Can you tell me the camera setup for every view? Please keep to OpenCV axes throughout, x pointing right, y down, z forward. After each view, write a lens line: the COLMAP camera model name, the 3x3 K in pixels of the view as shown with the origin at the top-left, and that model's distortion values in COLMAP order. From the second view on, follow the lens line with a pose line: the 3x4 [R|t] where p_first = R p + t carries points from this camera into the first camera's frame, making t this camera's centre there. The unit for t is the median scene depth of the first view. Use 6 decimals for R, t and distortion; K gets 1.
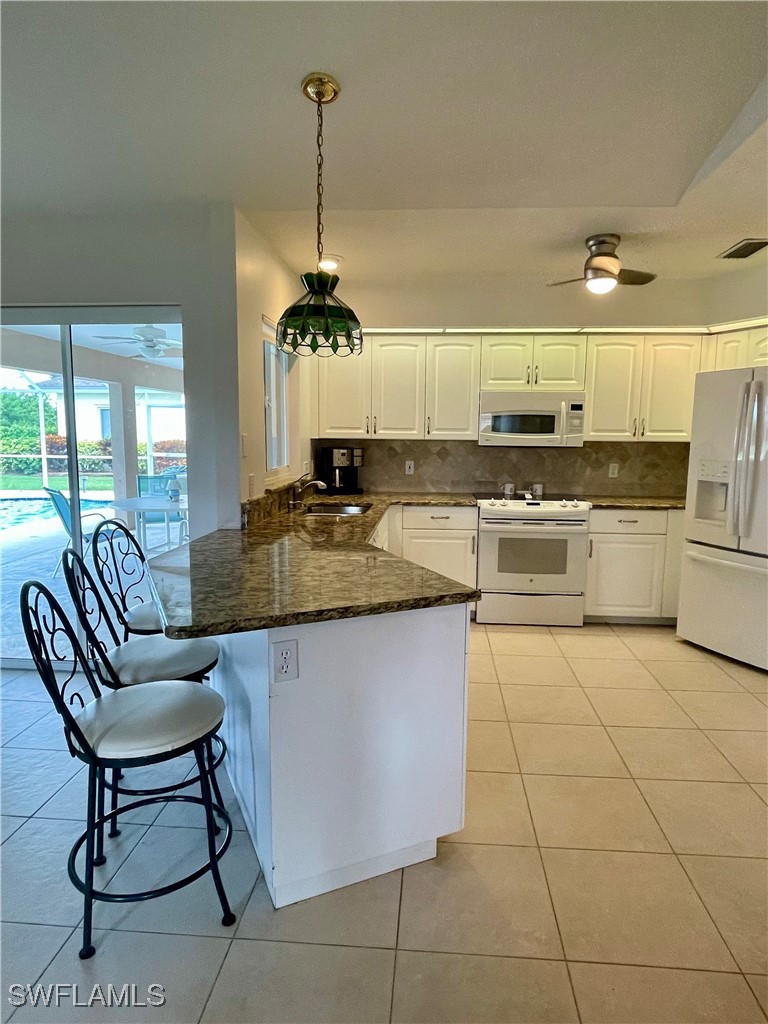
lens RADIAL K [[607.4, 0, 390.9], [0, 607.4, 515.8], [0, 0, 1]] dist [-0.000859, -0.004114]
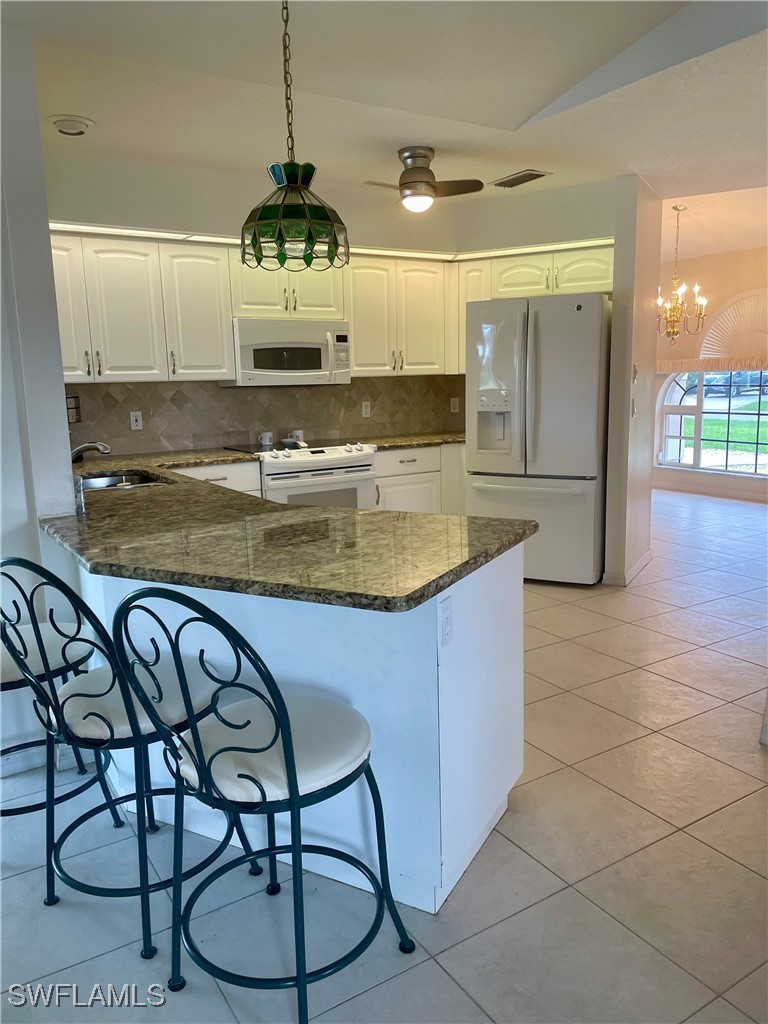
lens RADIAL K [[769.7, 0, 393.8], [0, 769.7, 507.4], [0, 0, 1]] dist [0.079192, -0.099110]
pose [[0.799176, -0.131127, 0.586621, -0.323648], [0.112101, 0.991308, 0.068867, -0.004236], [-0.590552, 0.010724, 0.806928, 0.051470]]
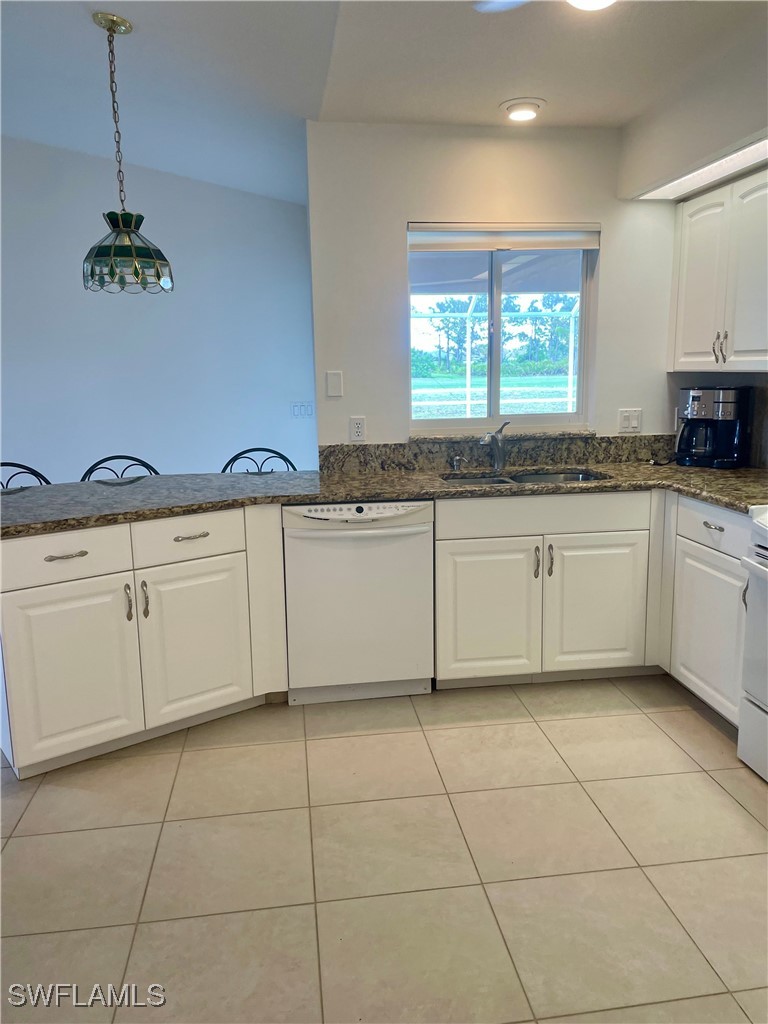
lens RADIAL K [[769.7, 0, 392.5], [0, 769.7, 508.4], [0, 0, 1]] dist [0.079192, -0.099110]
pose [[0.213958, 0.163491, -0.963064, 0.644566], [-0.116100, 0.983163, 0.141110, -0.072032], [0.969919, 0.081621, 0.229337, 0.576314]]
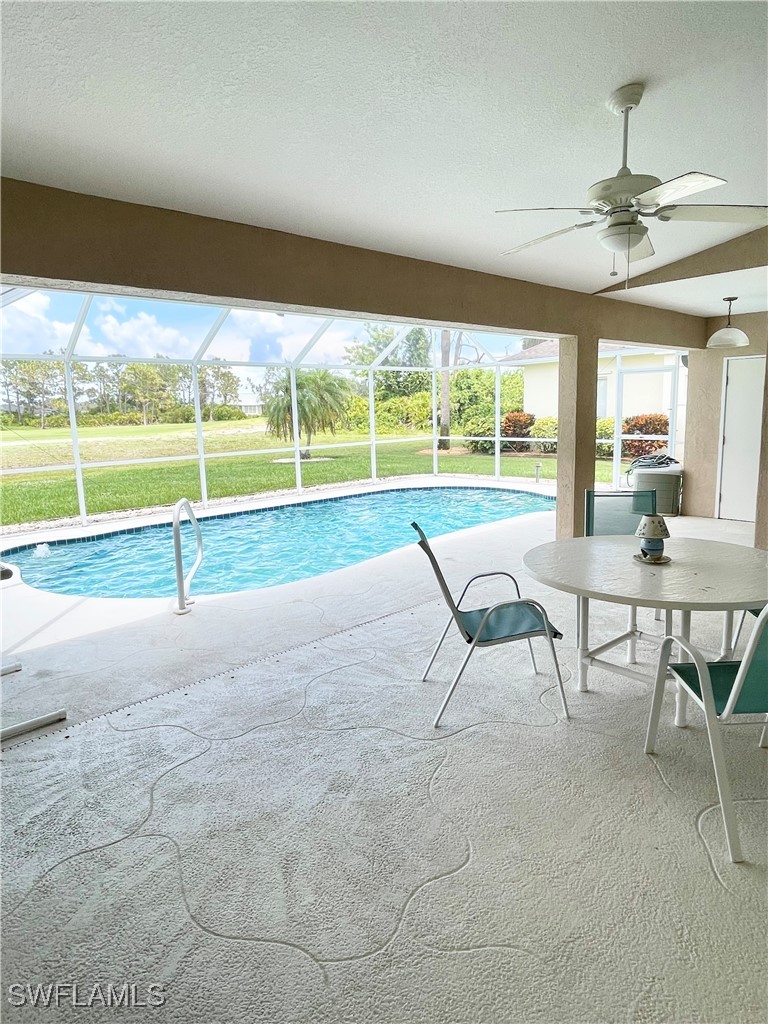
lens RADIAL K [[607.4, 0, 379.5], [0, 607.4, 501.1], [0, 0, 1]] dist [-0.000859, -0.004114]
pose [[0.728875, 0.074200, -0.680614, -0.324520], [-0.059087, 0.997218, 0.045440, -0.135084], [0.682093, 0.007095, 0.731231, 0.857540]]
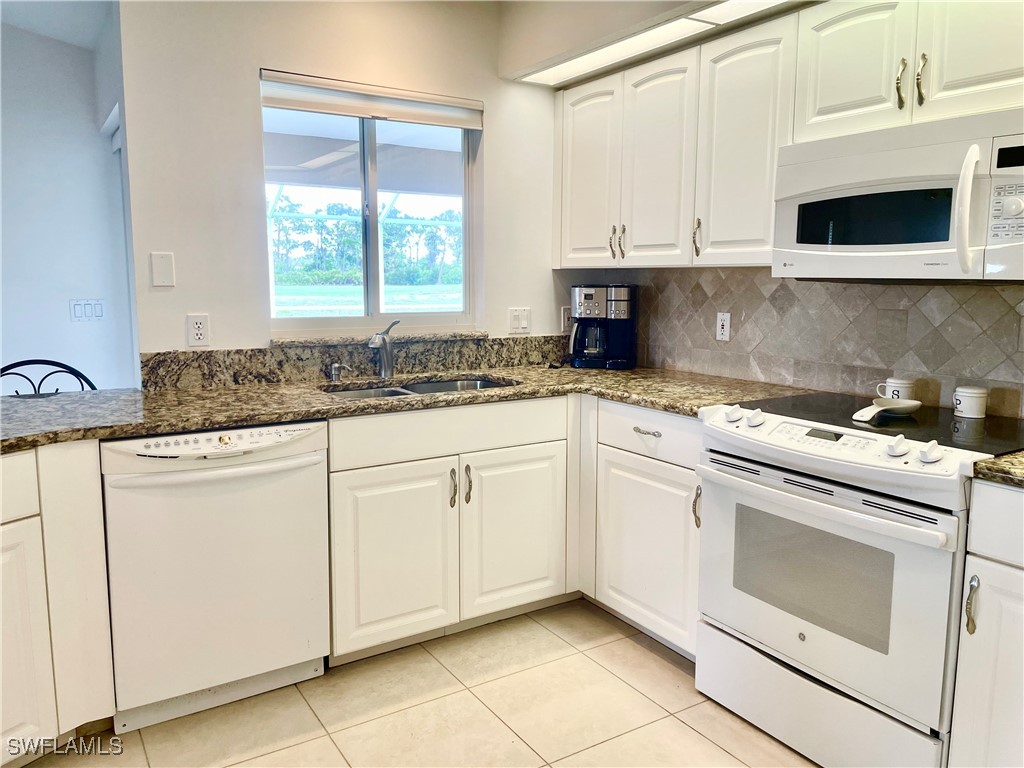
lens RADIAL K [[769.7, 0, 519.9], [0, 769.7, 374.4], [0, 0, 1]] dist [0.079192, -0.099110]
pose [[0.601665, 0.095422, -0.793028, 0.482114], [-0.109638, 0.993307, 0.036339, -0.051000], [0.791188, 0.065082, 0.608100, 0.549875]]
